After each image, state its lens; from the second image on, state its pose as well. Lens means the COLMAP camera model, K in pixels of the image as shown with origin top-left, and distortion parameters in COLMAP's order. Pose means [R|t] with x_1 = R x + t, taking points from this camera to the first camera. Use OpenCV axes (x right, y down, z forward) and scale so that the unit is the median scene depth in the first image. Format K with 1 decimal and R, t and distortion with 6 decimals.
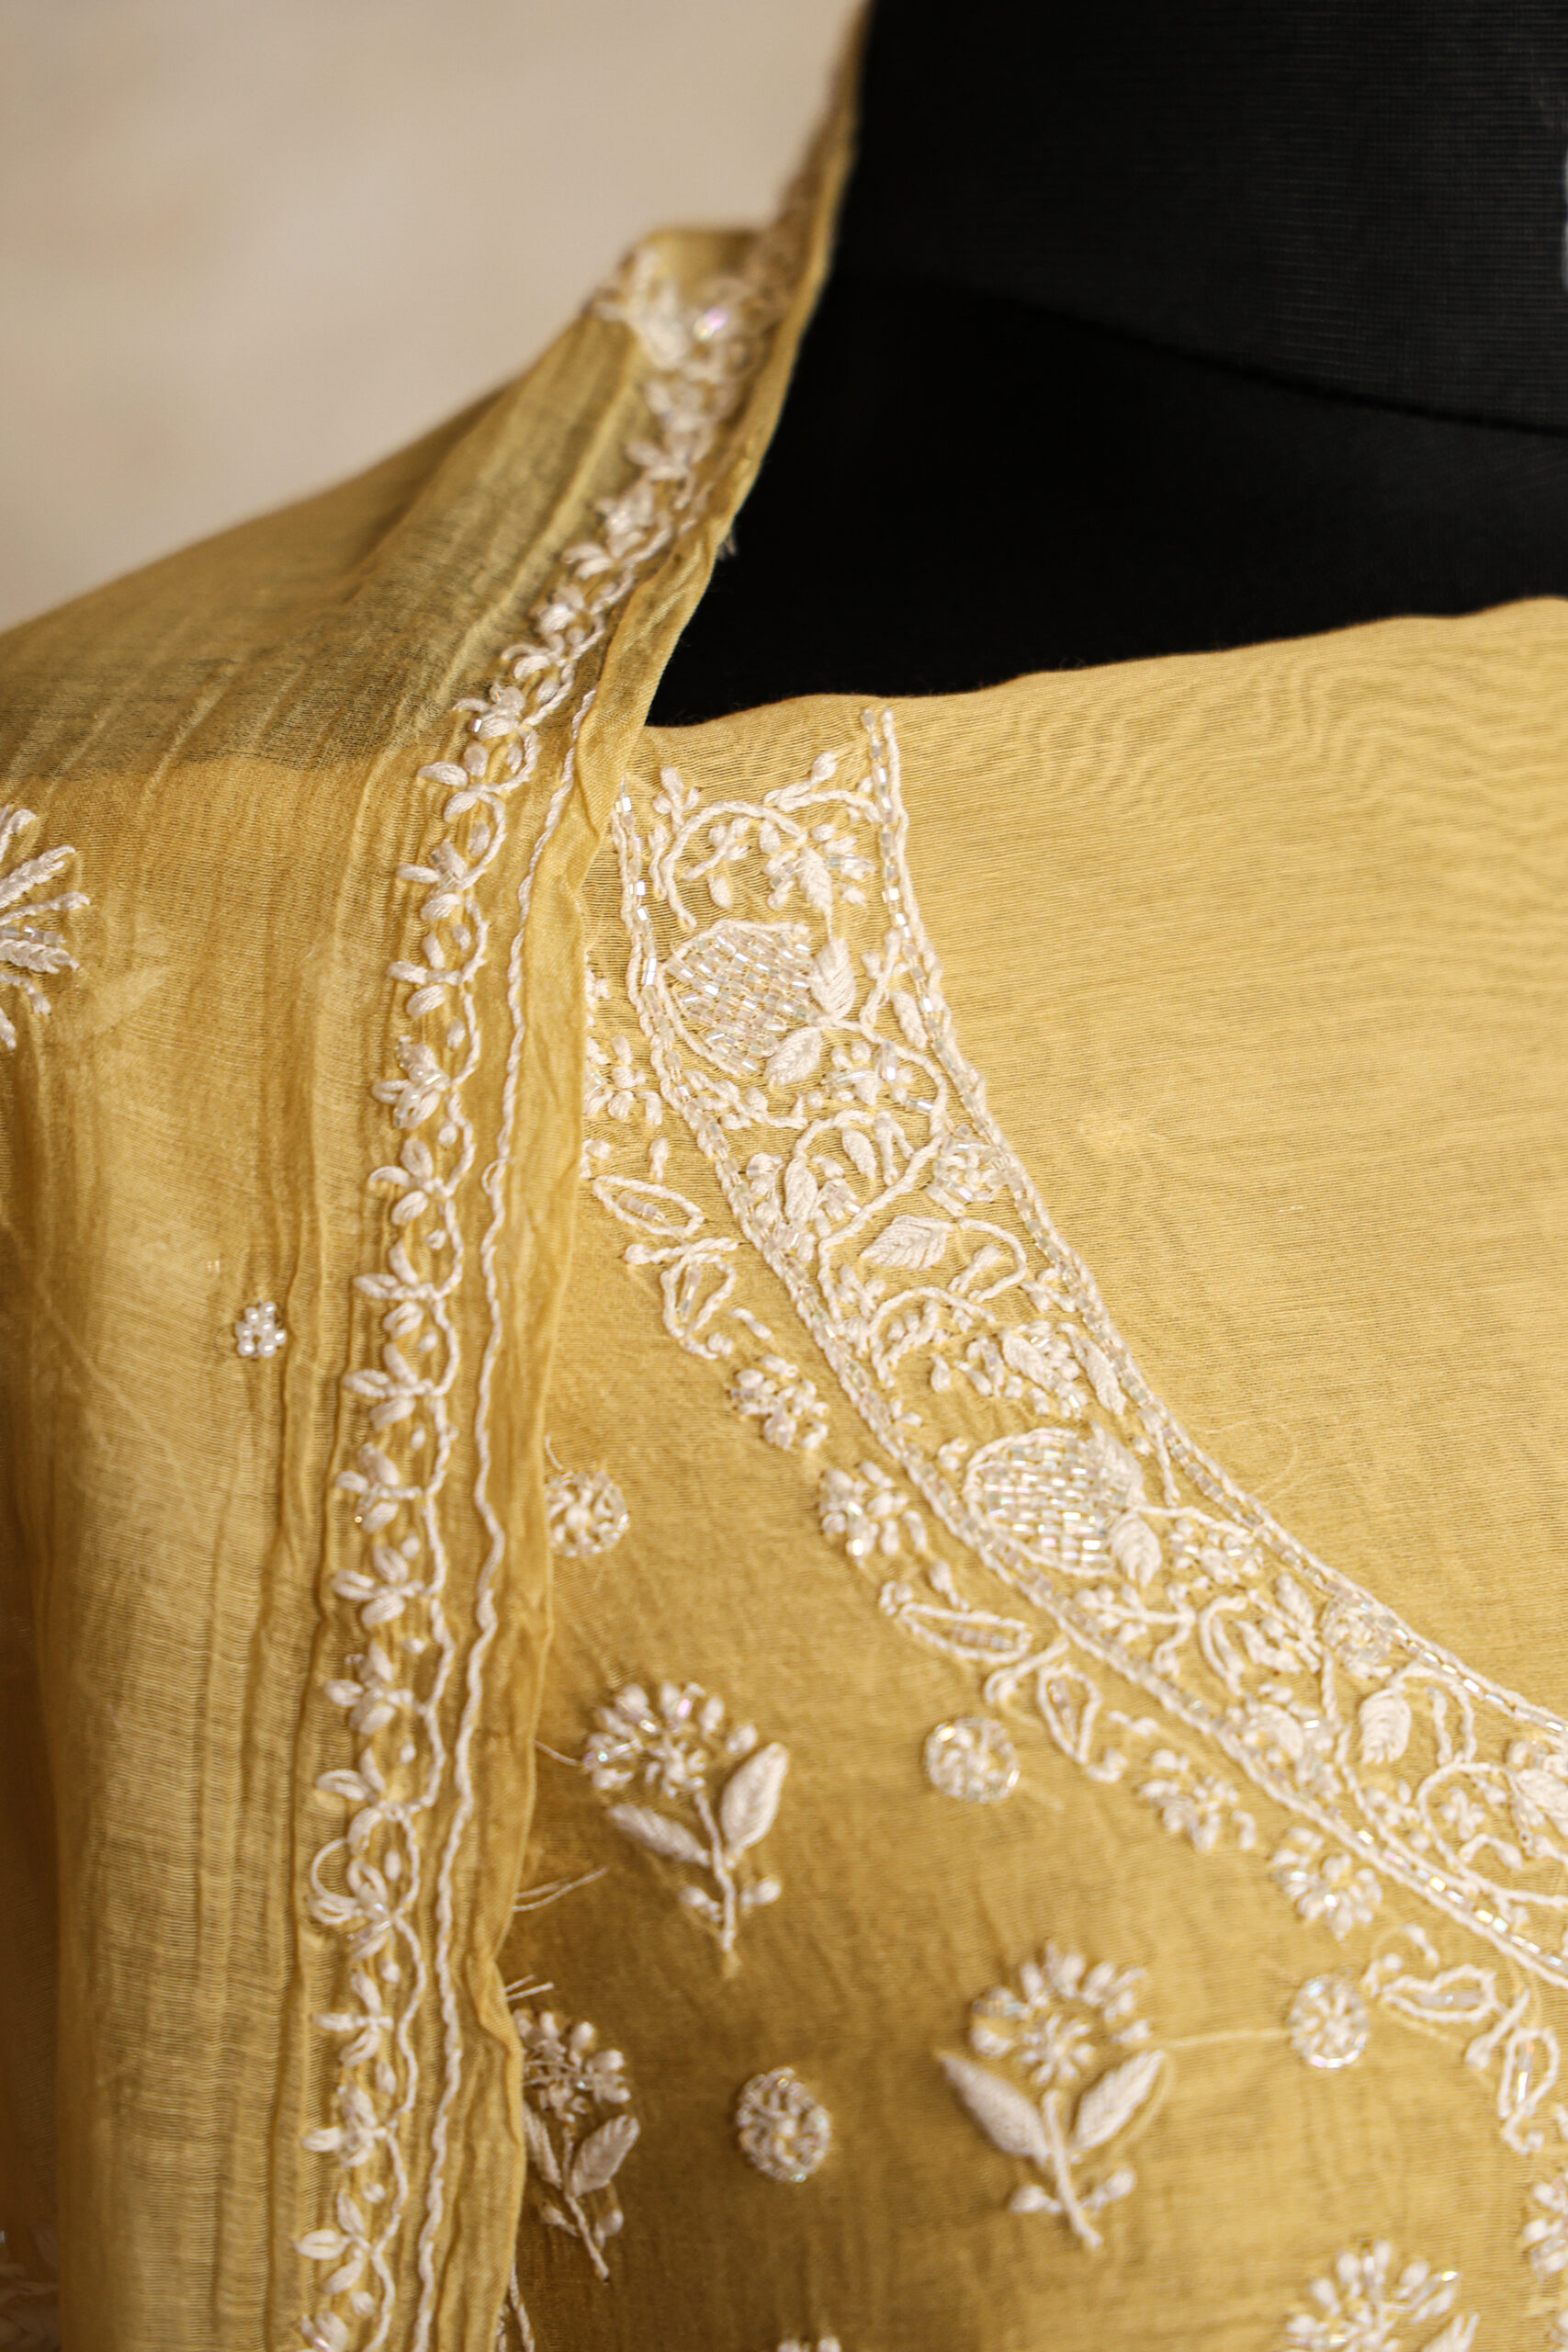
lens RADIAL K [[7429.9, 0, 783.3], [0, 7429.9, 1254.1], [0, 0, 1]] dist [0.760201, -1.339007]
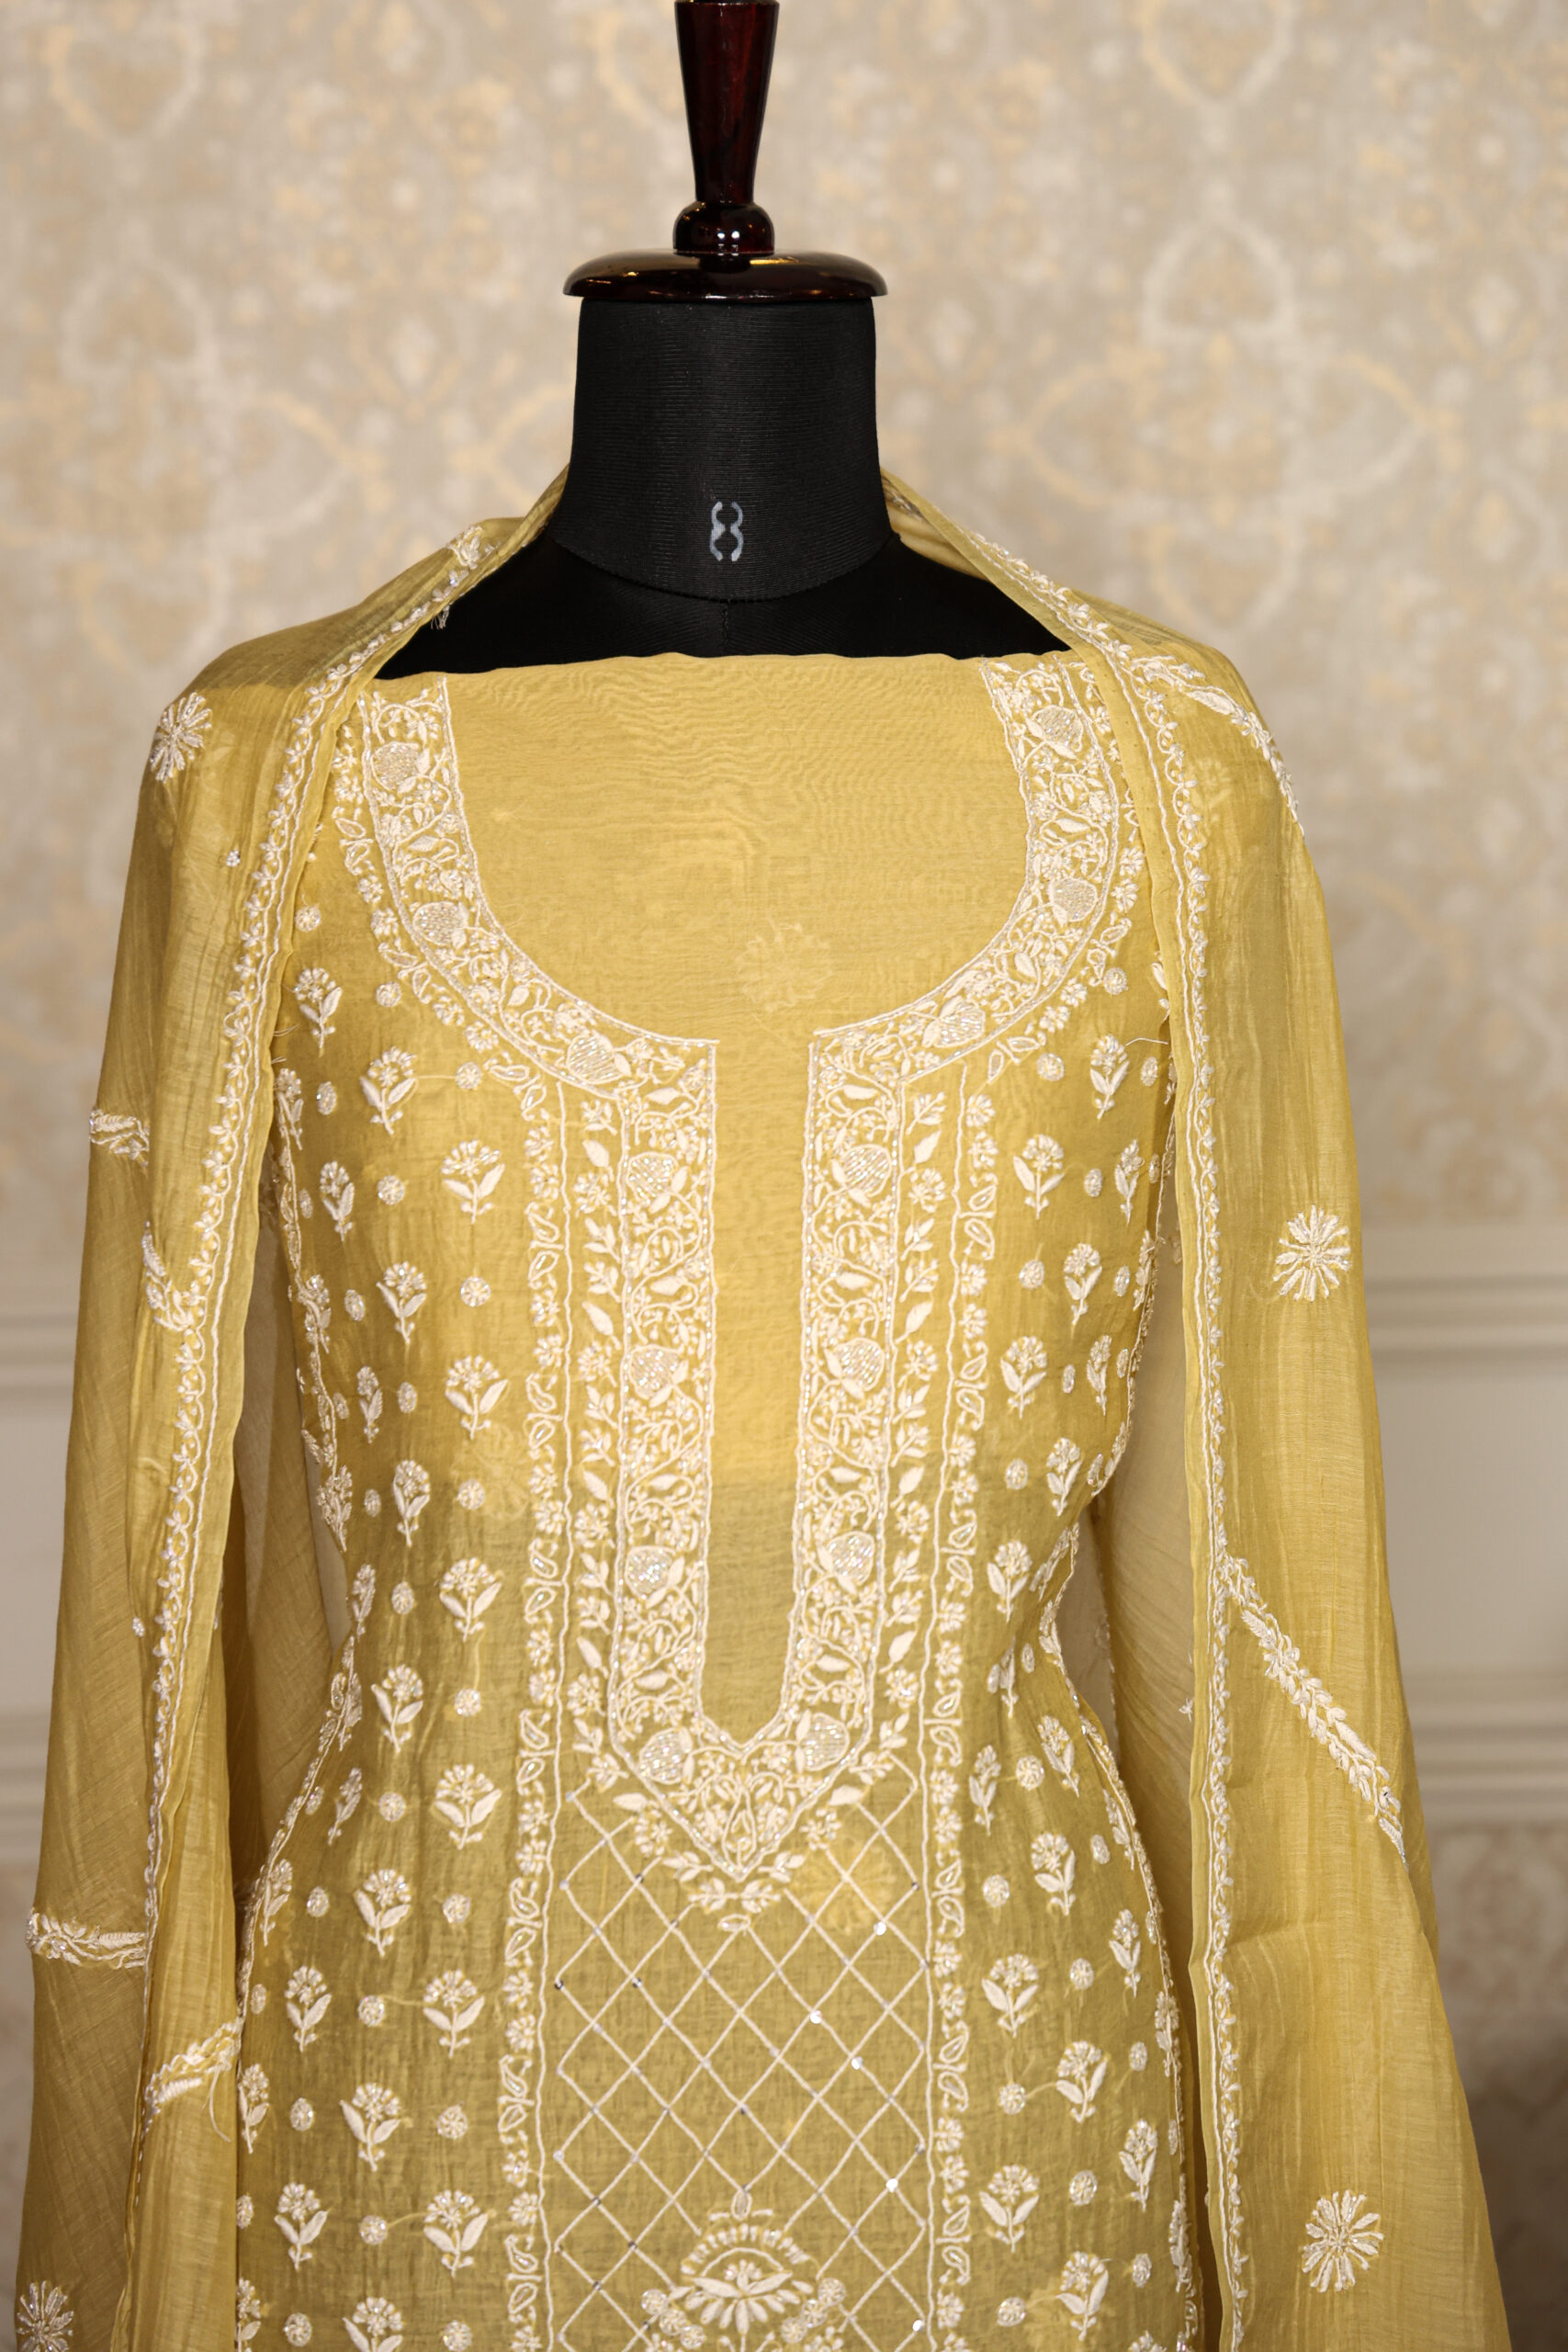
lens RADIAL K [[7500.3, 0, 706.4], [0, 7500.3, 1254.8], [0, 0, 1]] dist [1.881354, 0.465865]
pose [[0.895017, 0.065890, -0.441138, 1.599149], [-0.077763, 0.996932, -0.008866, 0.197298], [0.439201, 0.042239, 0.897396, -1.890301]]
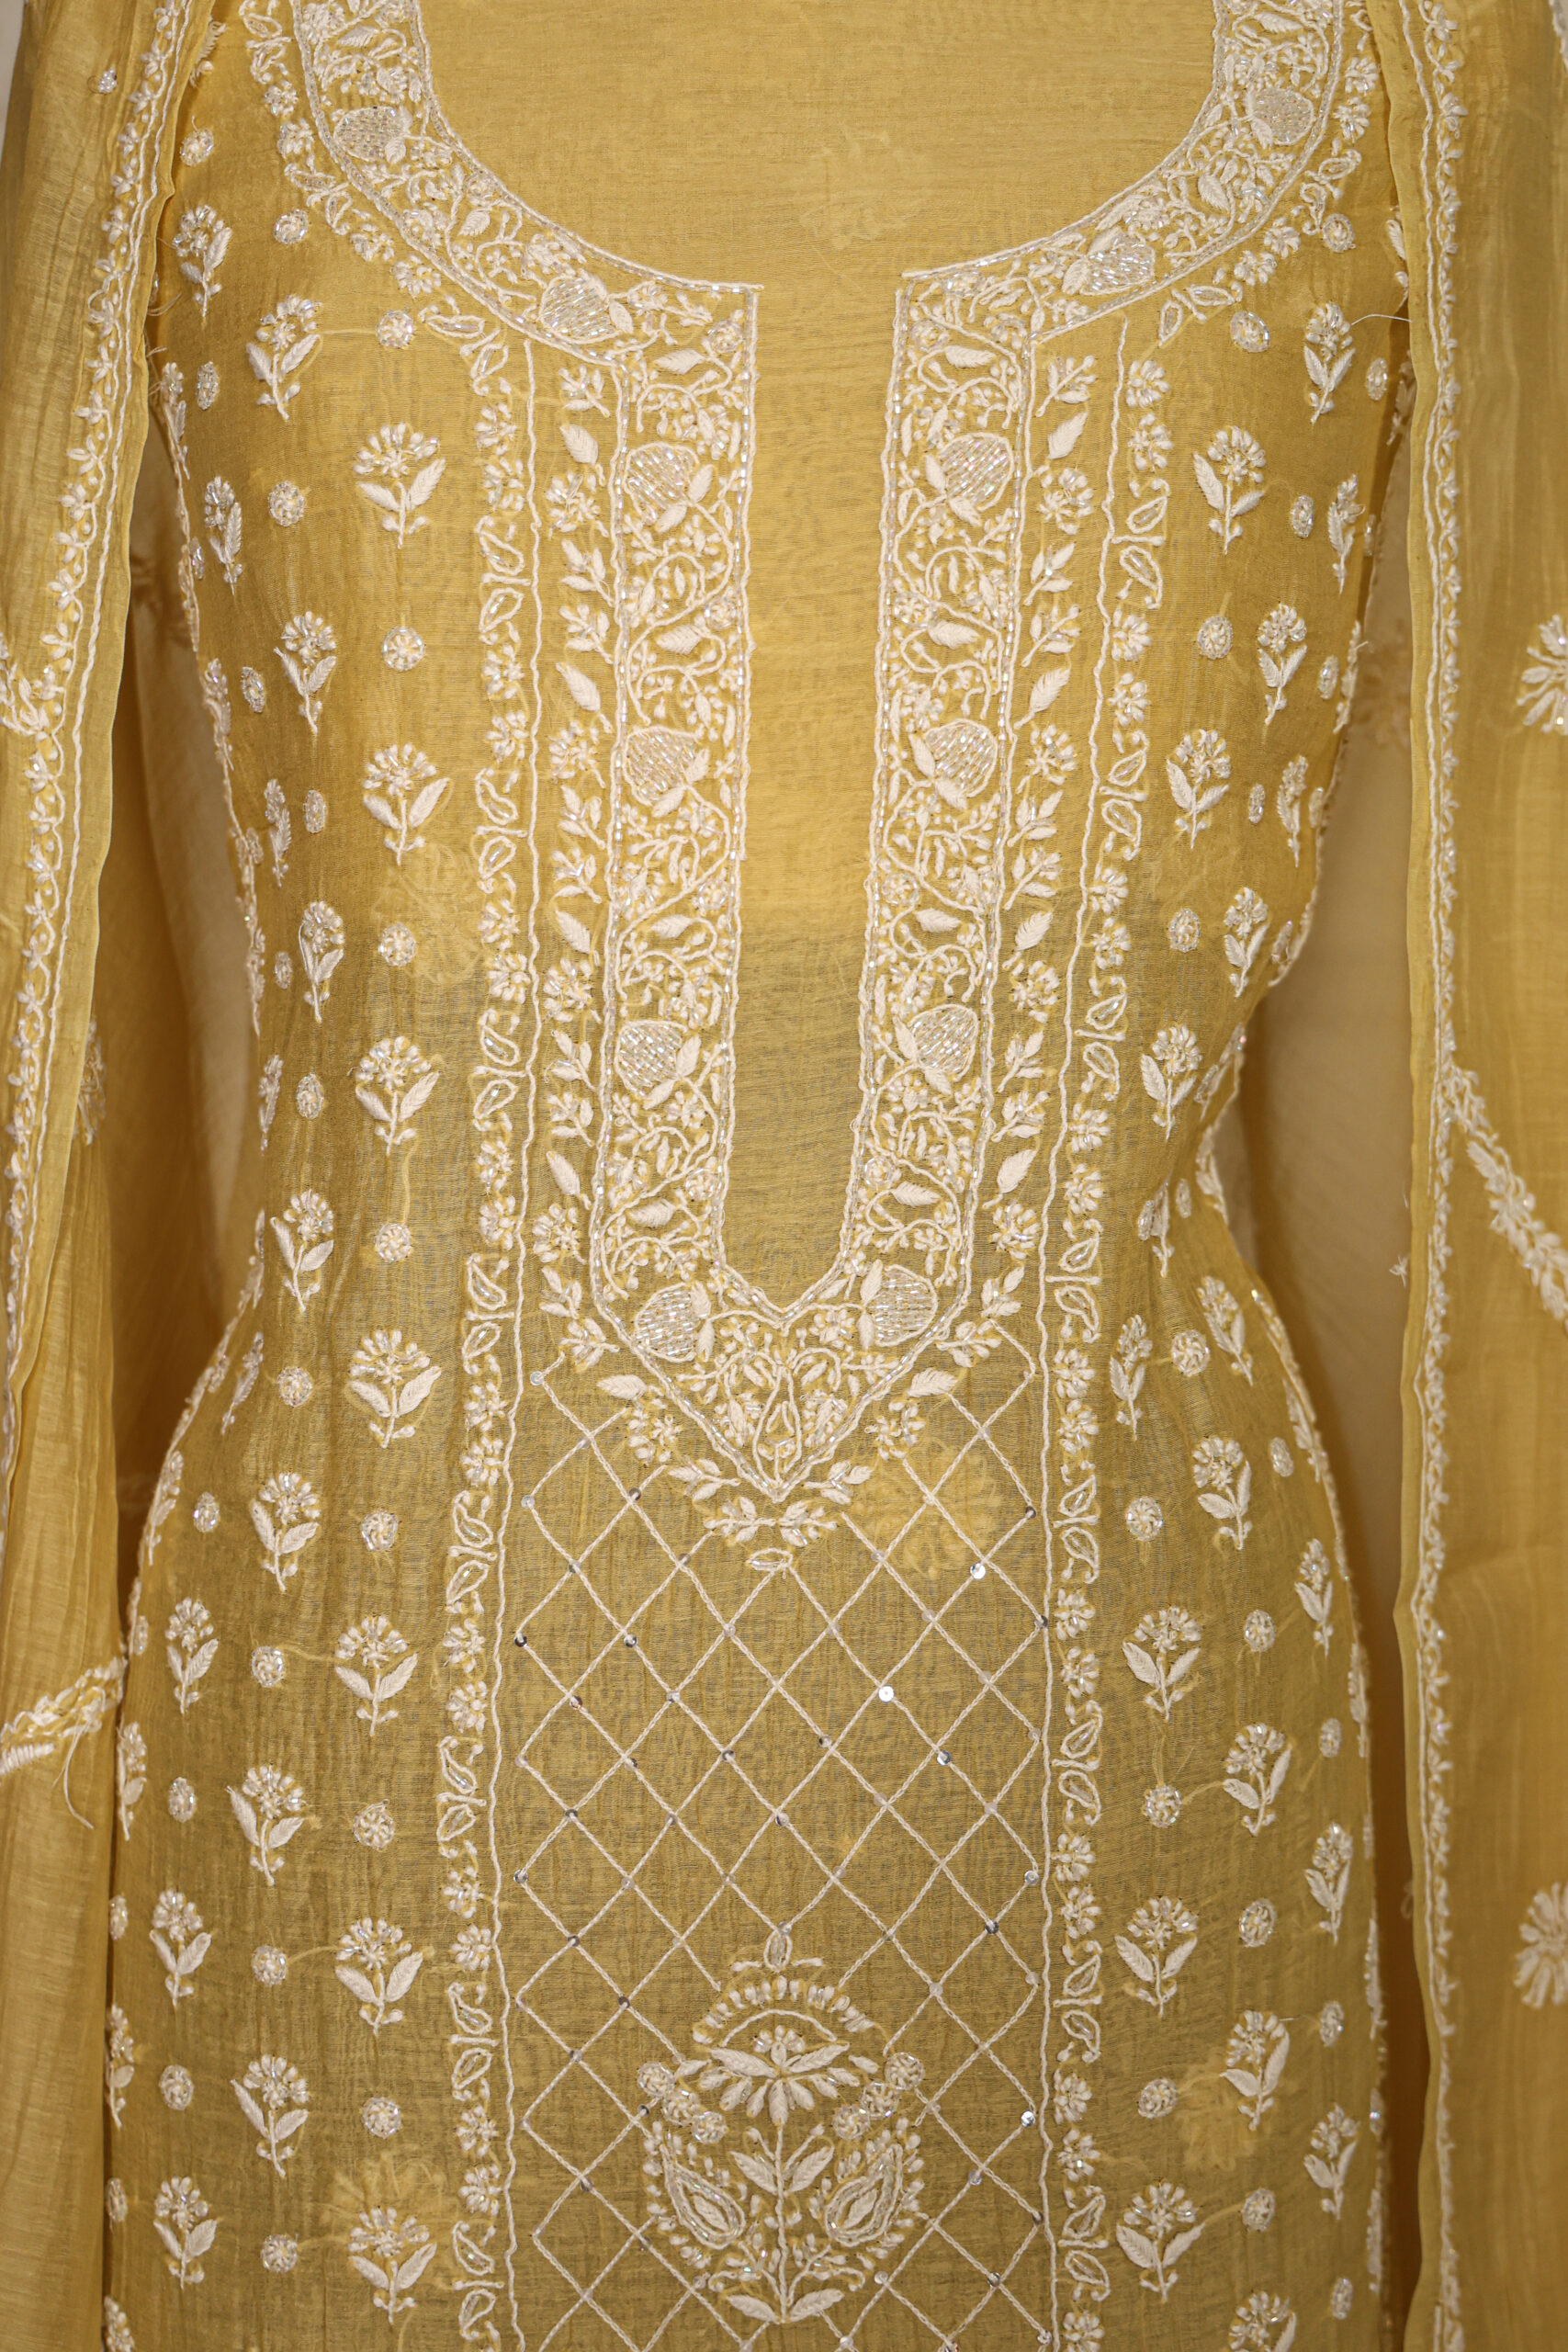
lens RADIAL K [[3071.6, 0, 749.3], [0, 3071.6, 1091.7], [0, 0, 1]] dist [0.330686, 0.058869]
pose [[0.872882, 0.071055, -0.482730, 0.624412], [-0.090372, 0.995766, -0.016842, 0.329199], [0.479489, 0.058327, 0.875607, 0.226209]]
